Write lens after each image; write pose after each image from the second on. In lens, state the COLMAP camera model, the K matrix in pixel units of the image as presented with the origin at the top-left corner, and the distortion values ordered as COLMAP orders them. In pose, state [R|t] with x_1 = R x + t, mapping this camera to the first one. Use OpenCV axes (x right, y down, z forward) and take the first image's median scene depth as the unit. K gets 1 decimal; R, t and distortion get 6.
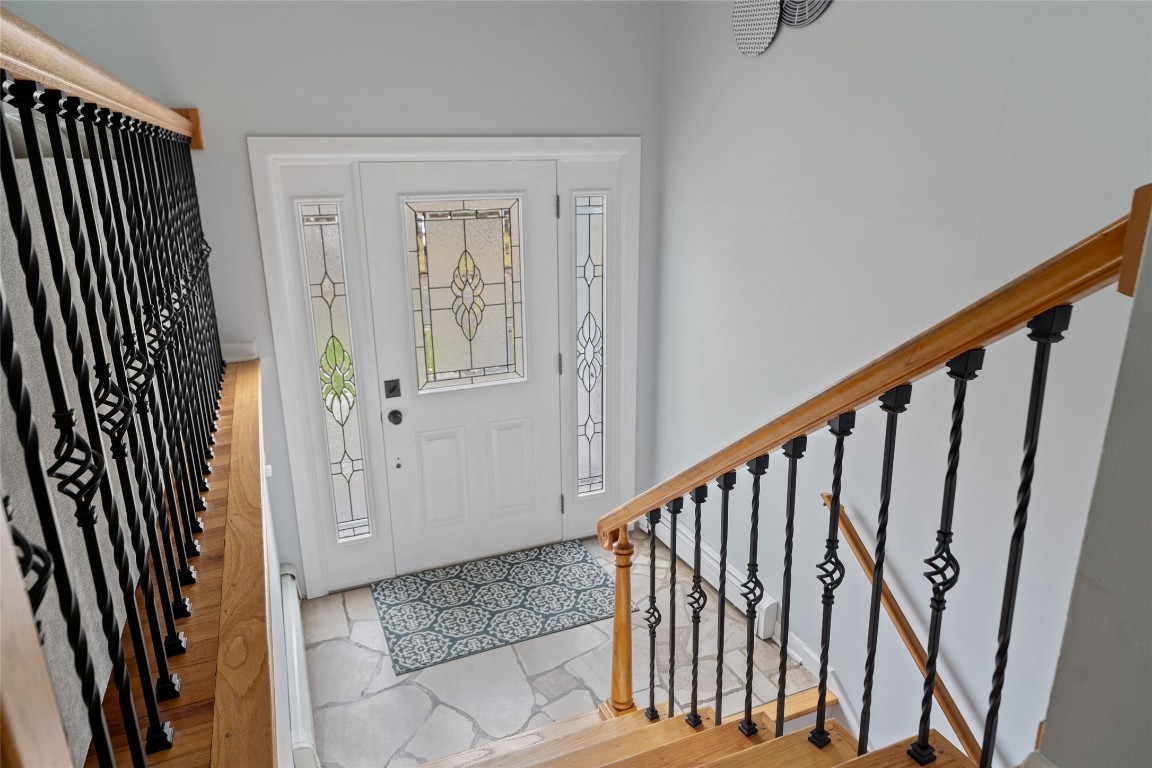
lens RADIAL K [[730.4, 0, 576.0], [0, 730.4, 384.0], [0, 0, 1]] dist [-0.003122, -0.000727]
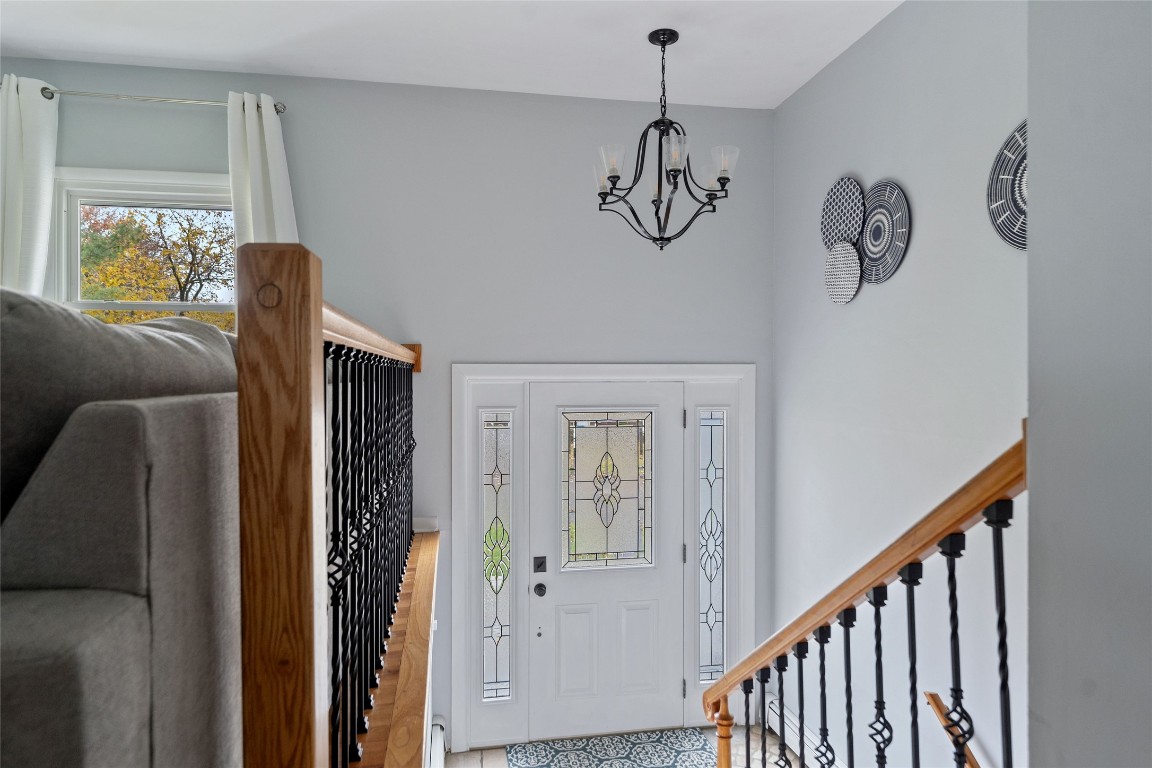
lens RADIAL K [[692.3, 0, 569.2], [0, 692.3, 380.3], [0, 0, 1]] dist [-0.006811, -0.001935]
pose [[0.973676, 0.010232, -0.227706, 0.050079], [-0.075016, 0.957725, -0.277731, 0.029015], [0.215238, 0.287502, 0.933282, -0.131484]]
